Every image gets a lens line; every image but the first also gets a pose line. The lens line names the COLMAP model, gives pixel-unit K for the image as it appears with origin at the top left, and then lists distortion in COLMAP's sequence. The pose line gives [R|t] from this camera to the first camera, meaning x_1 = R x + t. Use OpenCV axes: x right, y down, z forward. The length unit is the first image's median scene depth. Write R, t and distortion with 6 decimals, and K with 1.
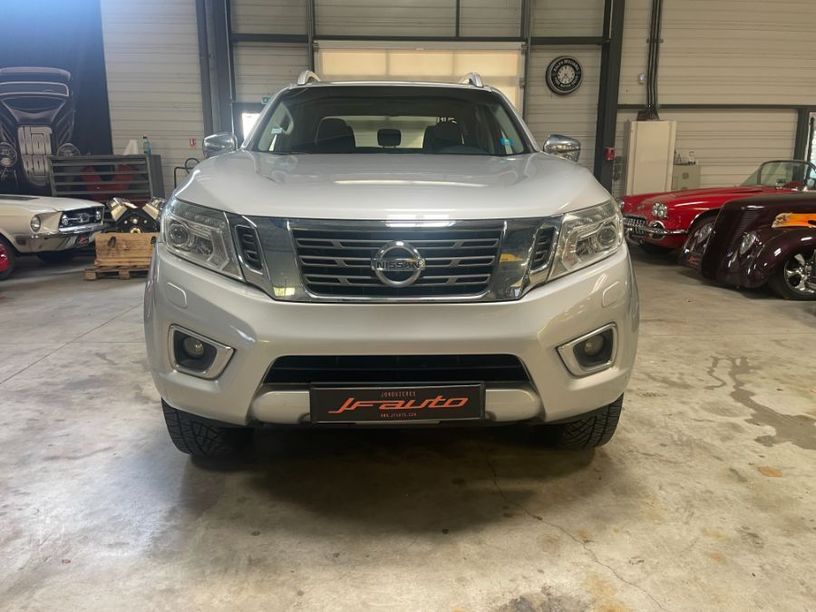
lens RADIAL K [[622.6, 0, 405.8], [0, 622.6, 300.7], [0, 0, 1]] dist [0.029869, -0.026092]
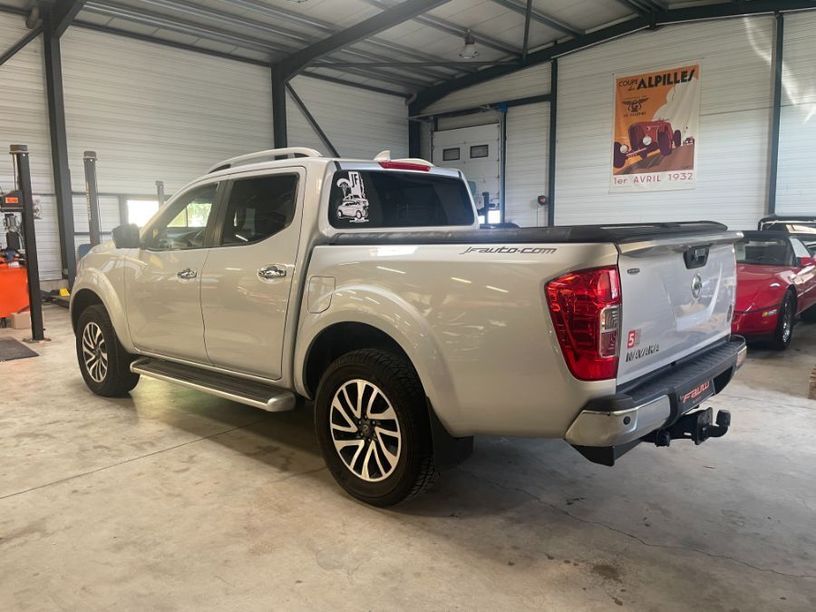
lens RADIAL K [[619.1, 0, 402.9], [0, 619.1, 299.5], [0, 0, 1]] dist [0.097563, -0.127865]
pose [[-0.701278, 0.094825, -0.706554, 0.762707], [-0.132283, 0.956592, 0.259678, -0.515284], [0.700508, 0.275572, -0.658293, 2.238732]]
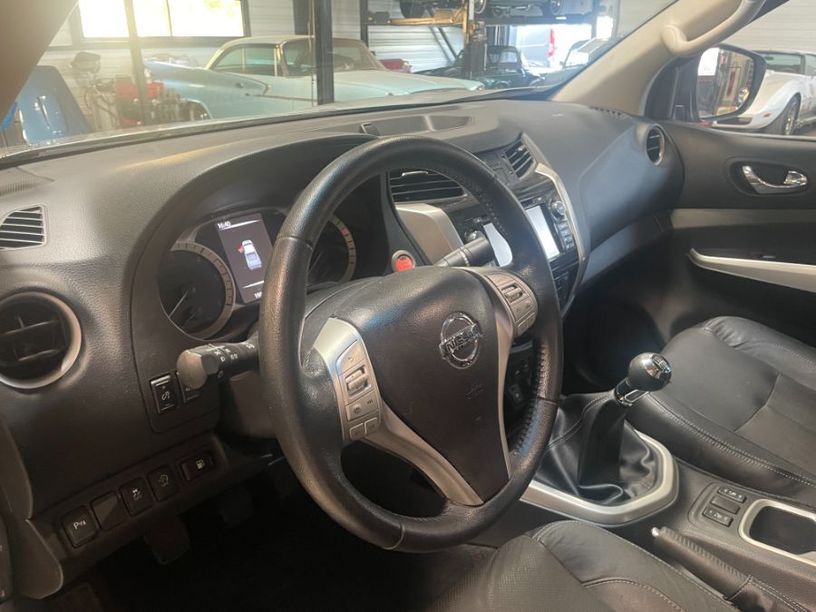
lens RADIAL K [[619.1, 0, 406.6], [0, 619.1, 308.8], [0, 0, 1]] dist [0.097563, -0.127865]
pose [[-0.704656, 0.285840, -0.649427, 0.195359], [-0.143385, 0.839021, 0.524867, -0.308491], [0.694911, 0.462969, -0.550236, 1.145743]]
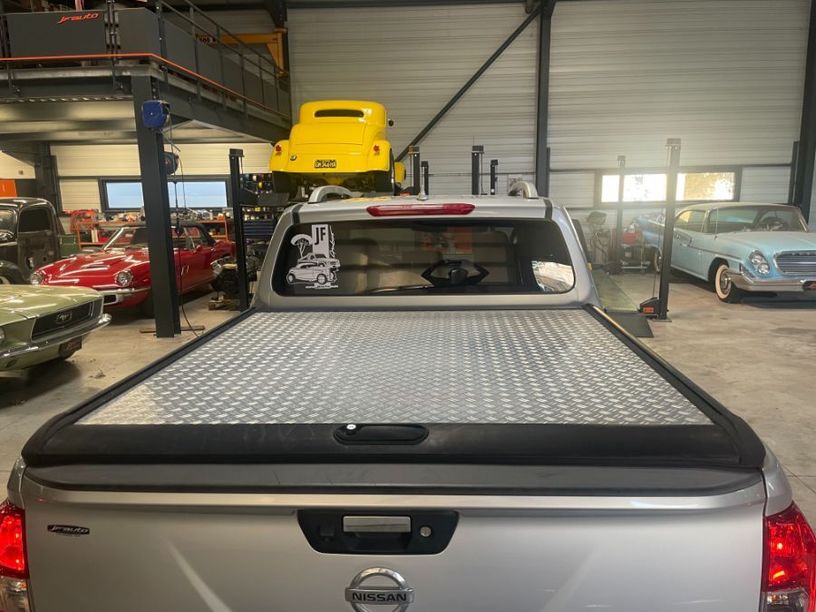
lens RADIAL K [[619.1, 0, 412.4], [0, 619.1, 310.3], [0, 0, 1]] dist [0.097563, -0.127865]
pose [[-0.994951, -0.002652, 0.100328, -0.109682], [0.037038, 0.919387, 0.391605, -0.646514], [-0.093278, 0.393344, -0.914647, 2.219443]]
